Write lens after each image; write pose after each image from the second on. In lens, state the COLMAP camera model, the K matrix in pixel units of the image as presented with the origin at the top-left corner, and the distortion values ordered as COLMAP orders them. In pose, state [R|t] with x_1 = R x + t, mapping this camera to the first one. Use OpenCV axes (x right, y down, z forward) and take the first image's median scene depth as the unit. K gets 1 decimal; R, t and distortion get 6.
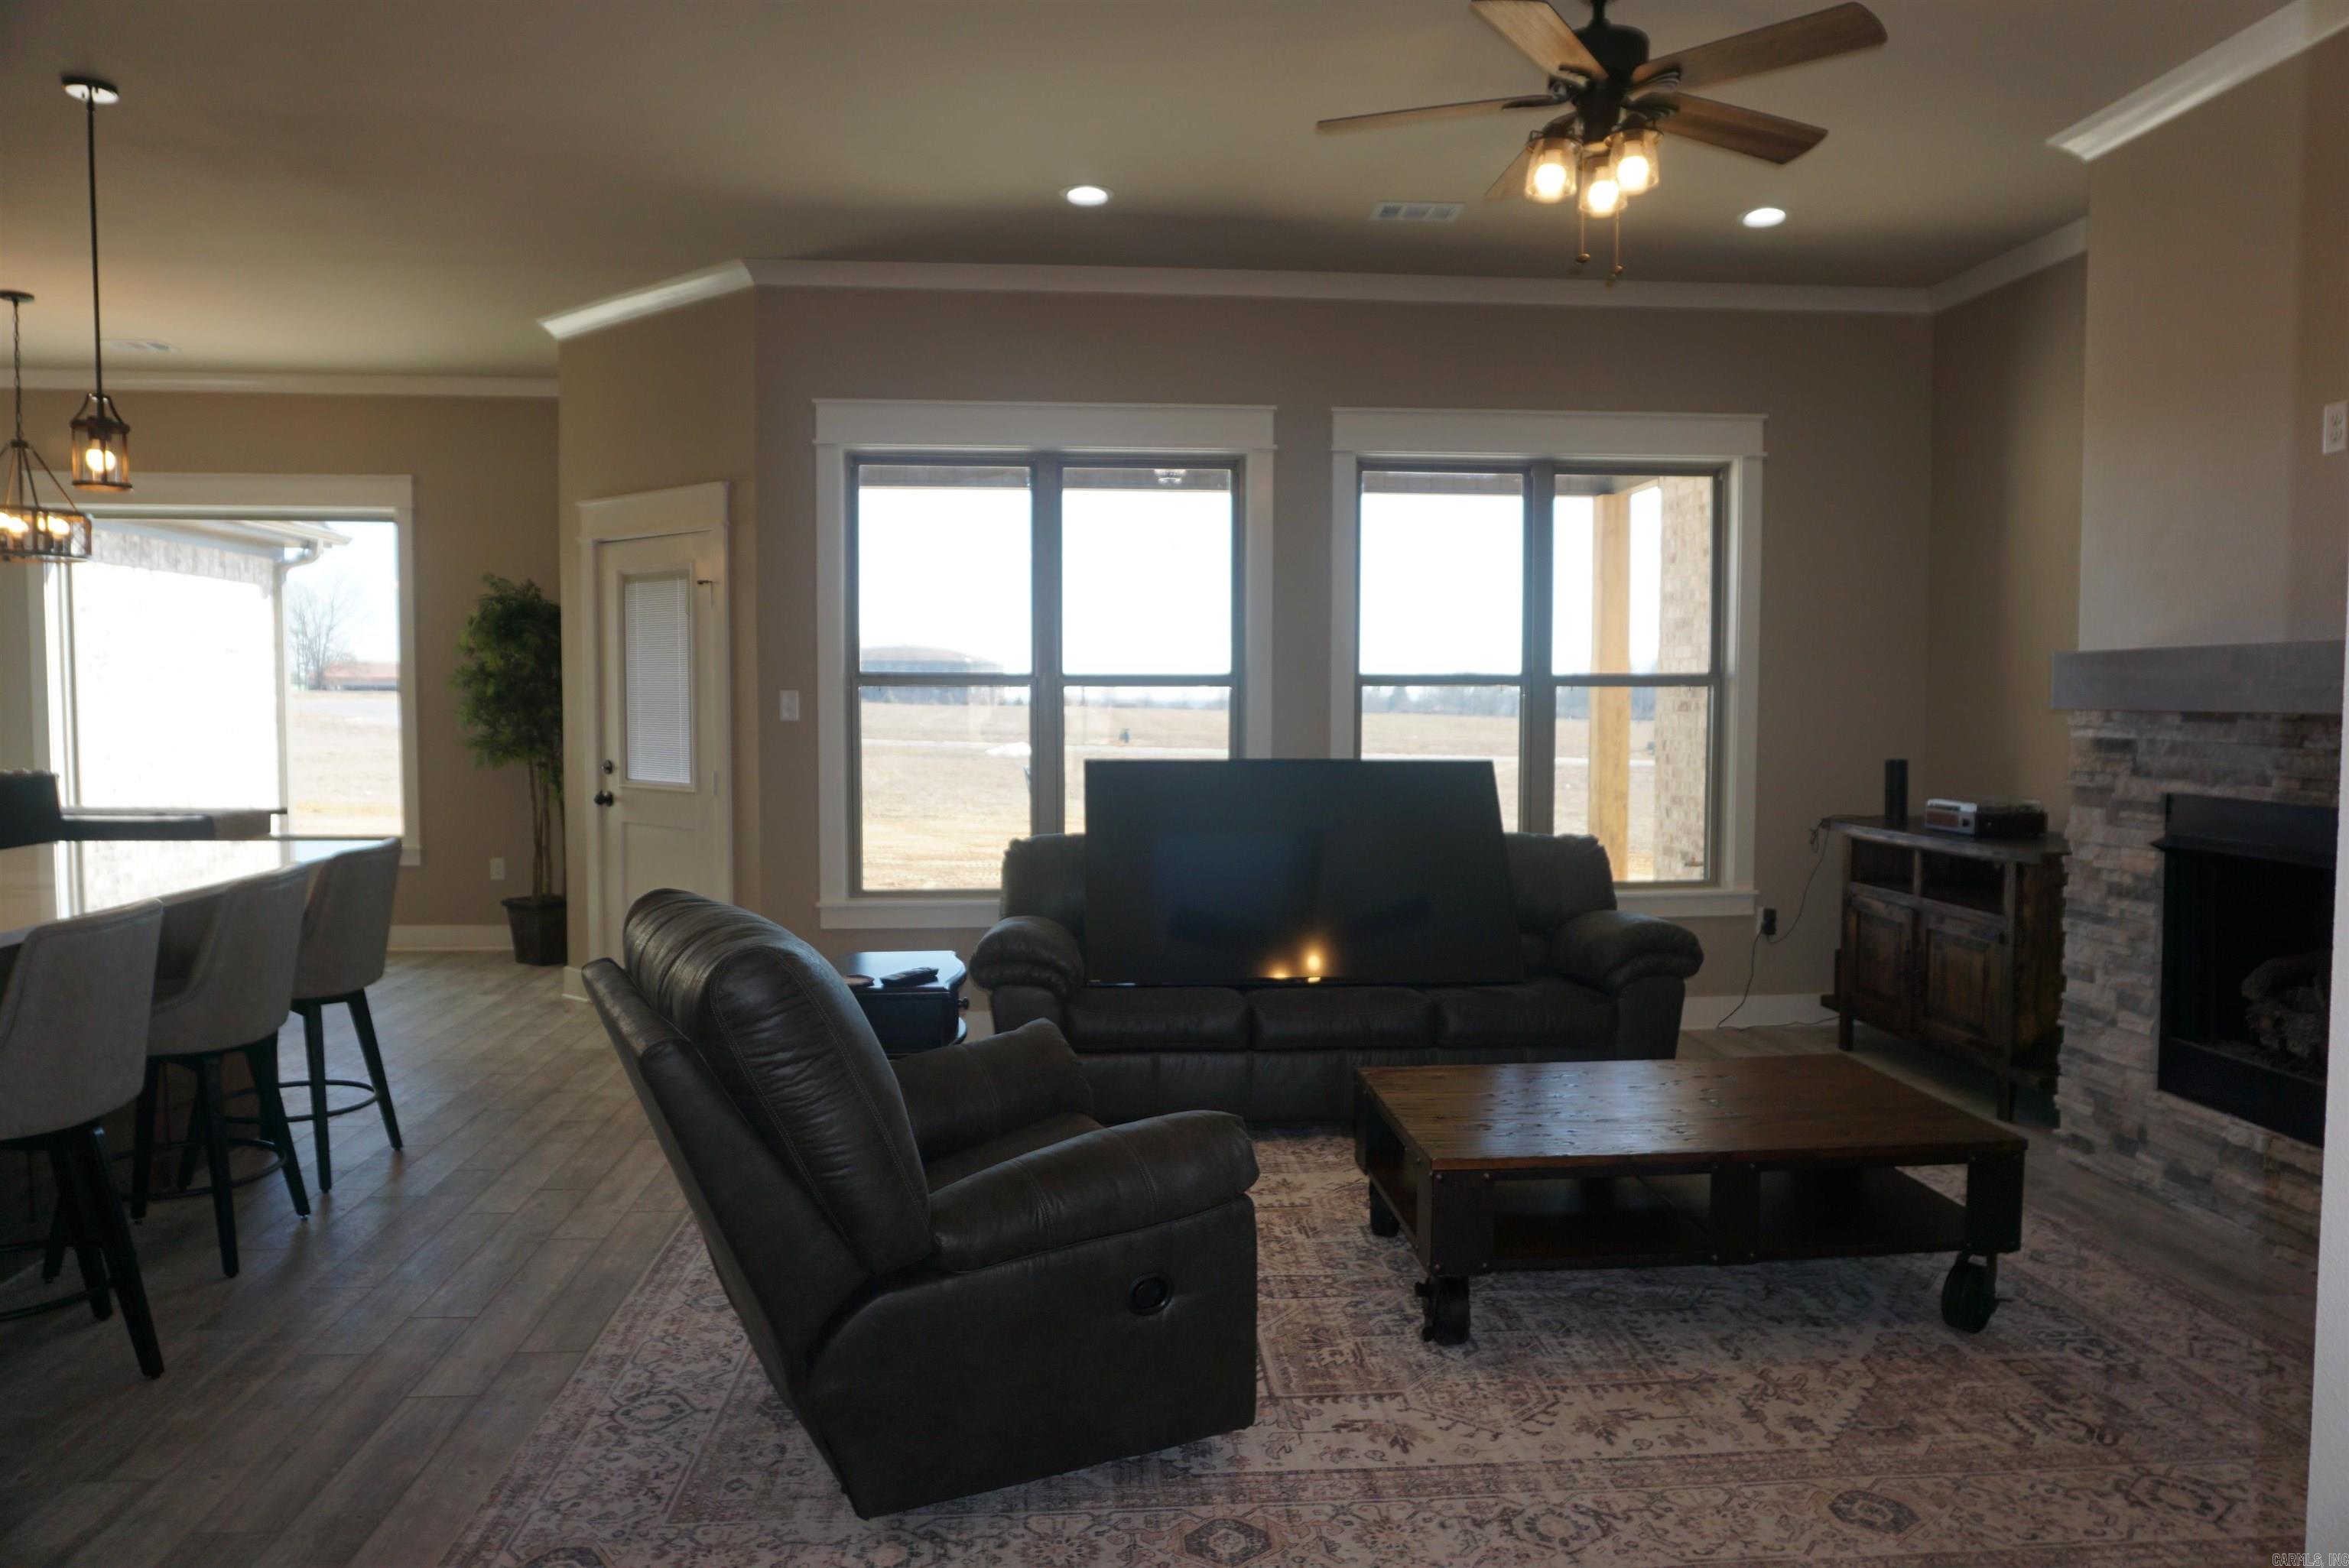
lens RADIAL K [[1575.6, 0, 1171.6], [0, 1575.6, 780.2], [0, 0, 1]] dist [-0.054374, 0.043661]
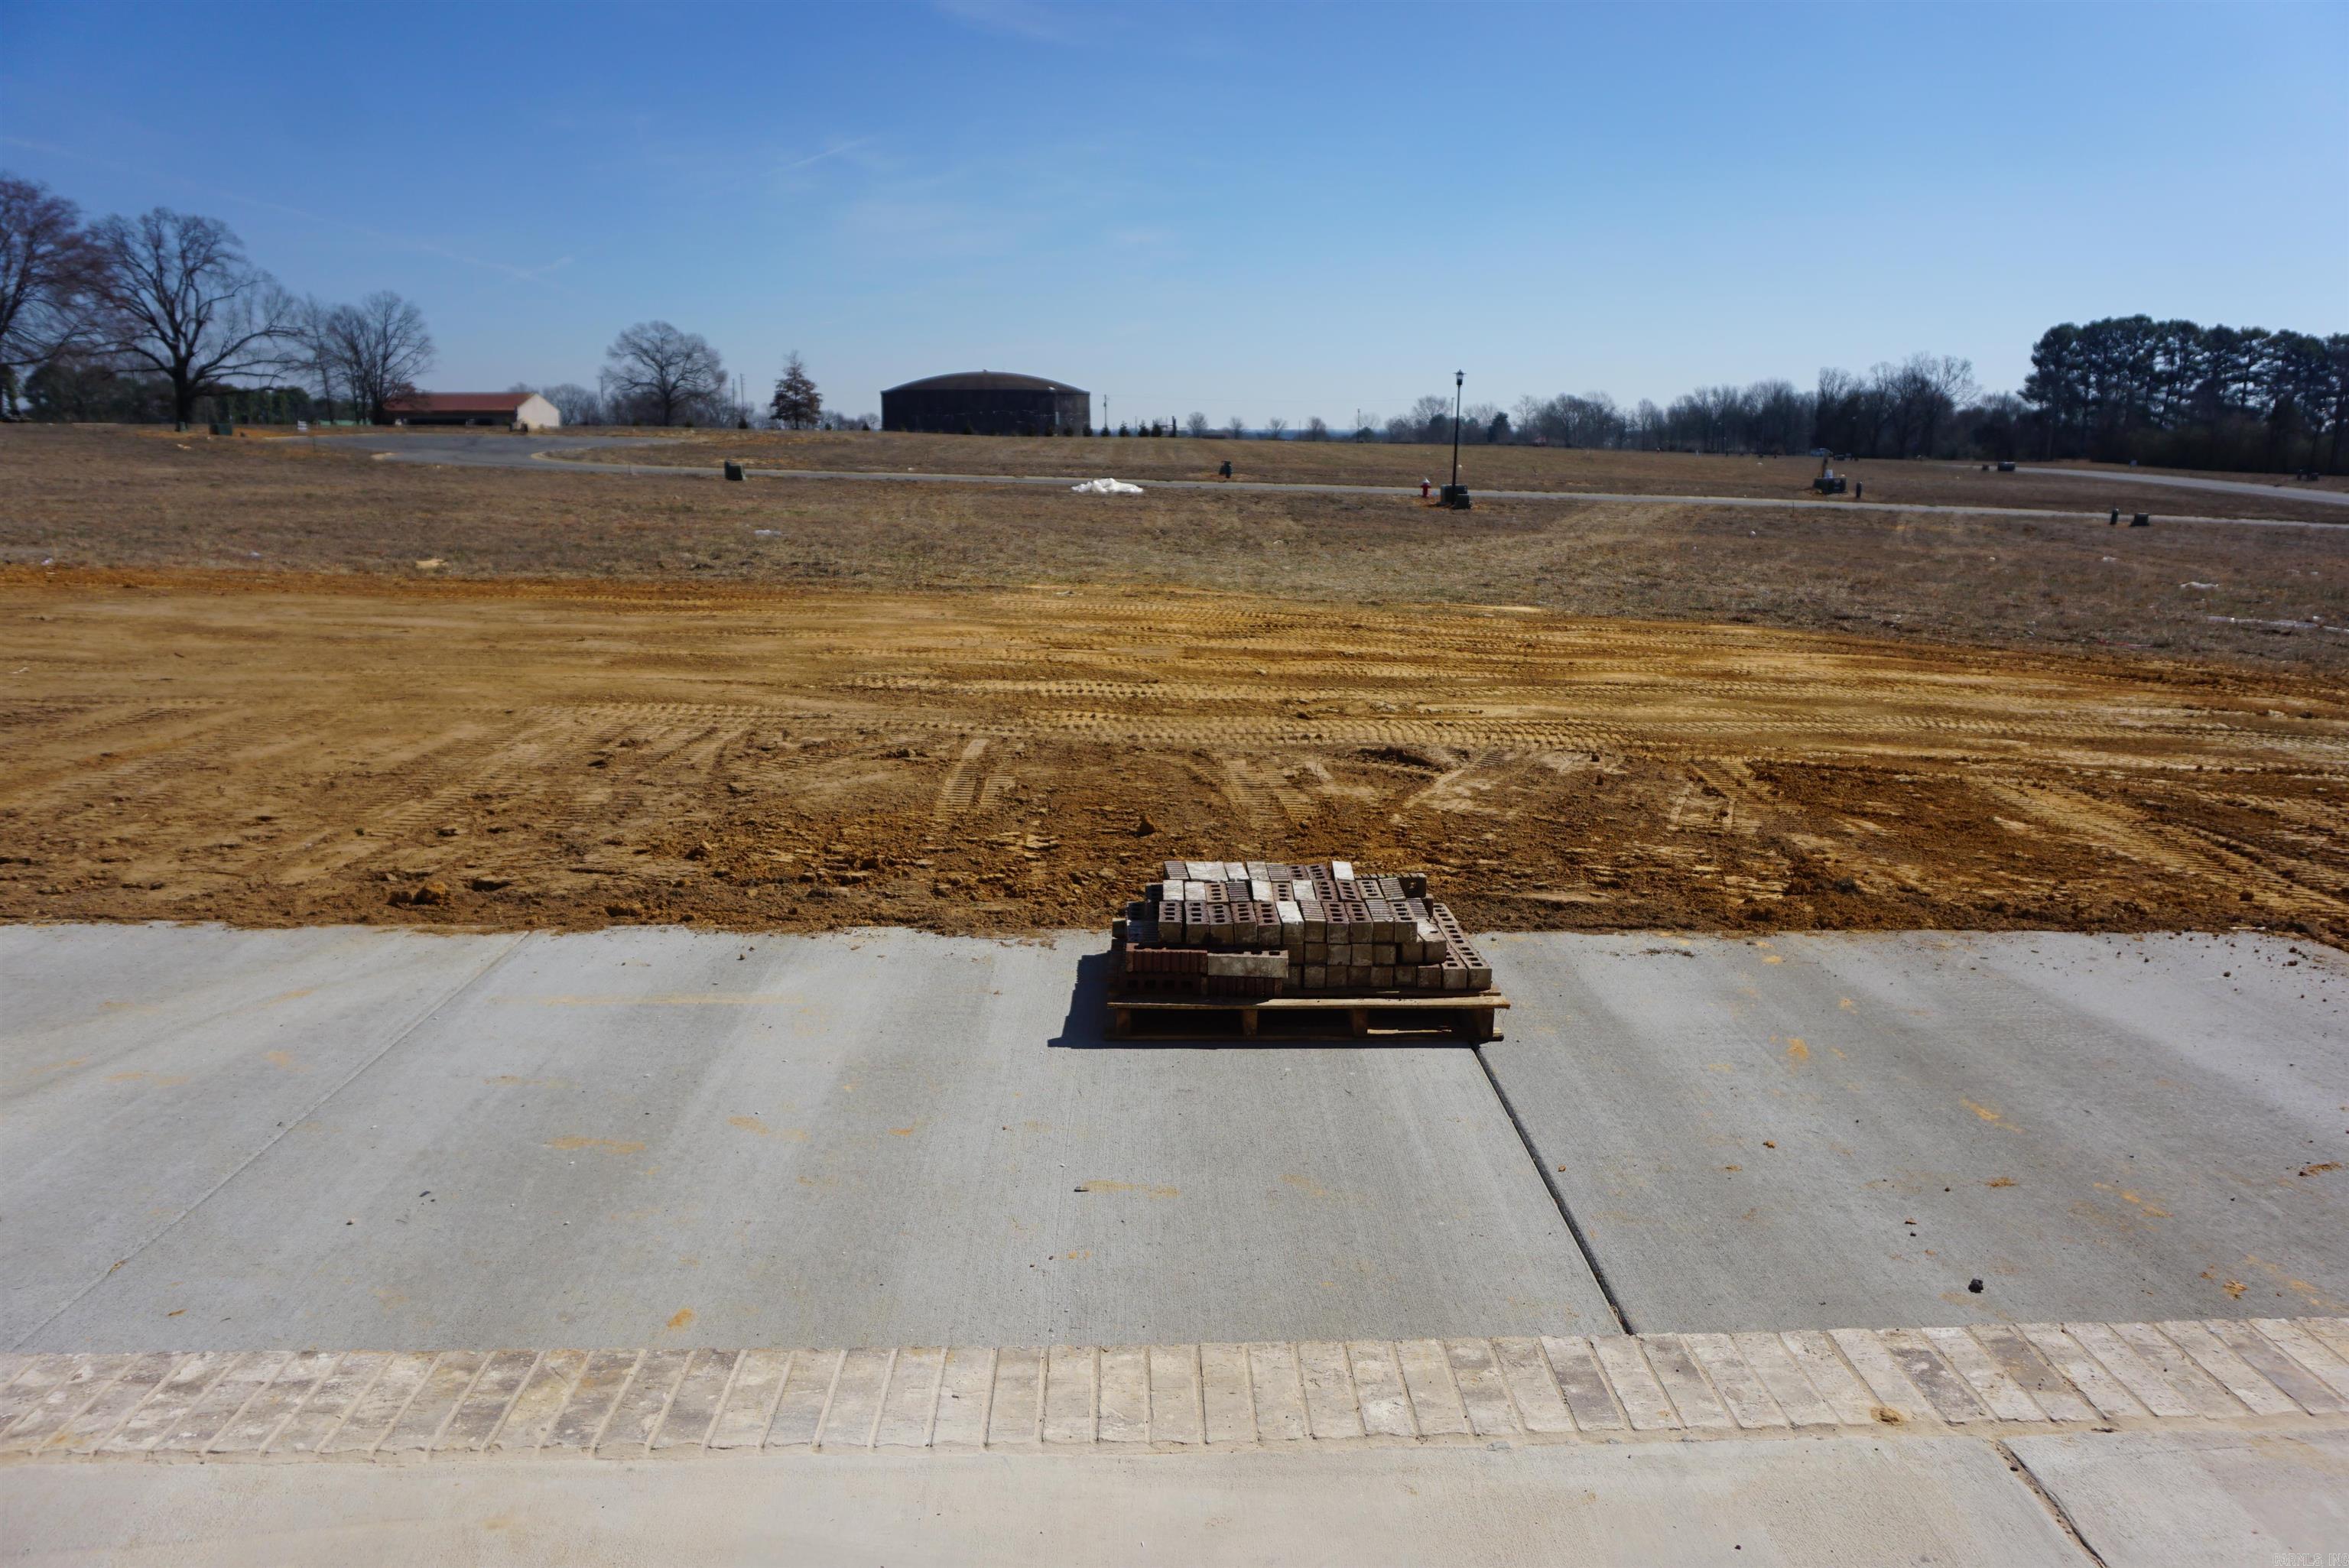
lens RADIAL K [[1575.6, 0, 1171.6], [0, 1575.6, 780.2], [0, 0, 1]] dist [-0.054374, 0.043661]
pose [[0.998521, 0.009635, -0.053505, -0.201081], [-0.000567, 0.985962, 0.166970, -0.062461], [0.054362, -0.166692, 0.984509, 1.688702]]
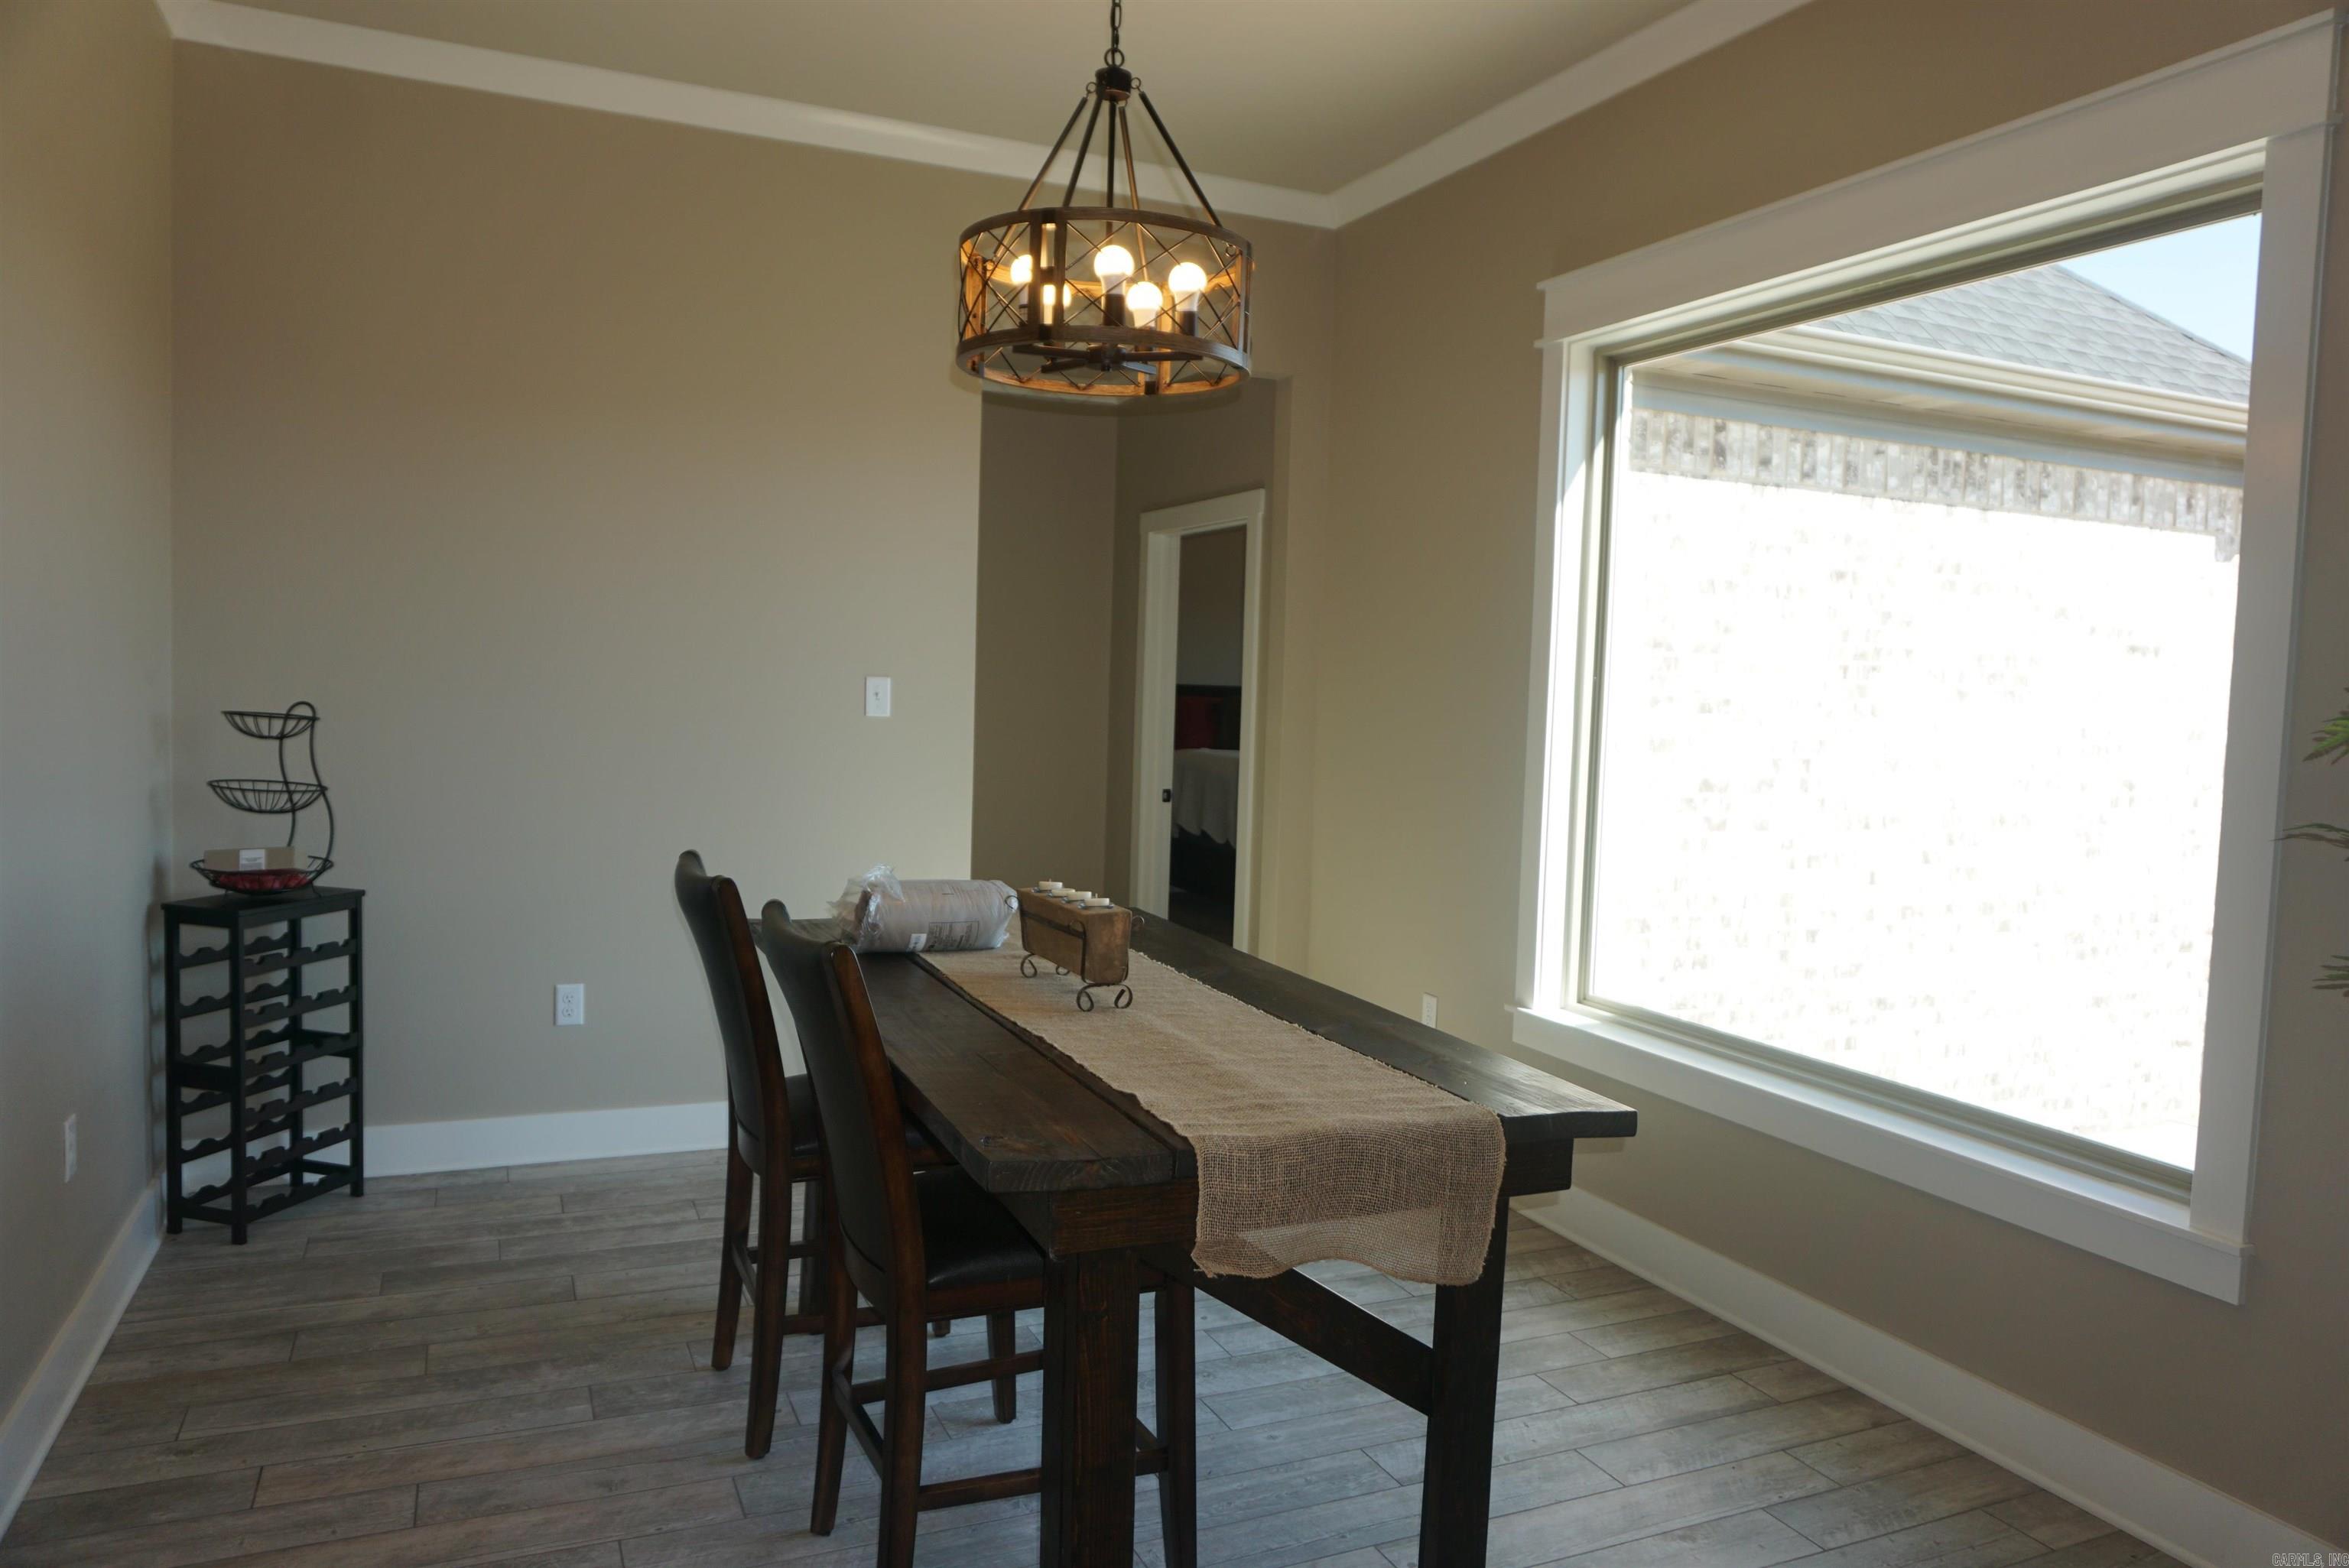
lens RADIAL K [[1575.6, 0, 1171.6], [0, 1575.6, 780.2], [0, 0, 1]] dist [-0.054374, 0.043661]
pose [[0.339957, 0.073957, -0.937529, -0.479196], [-0.087280, 0.995082, 0.046848, -0.081846], [0.936382, 0.065901, 0.344740, 1.205561]]
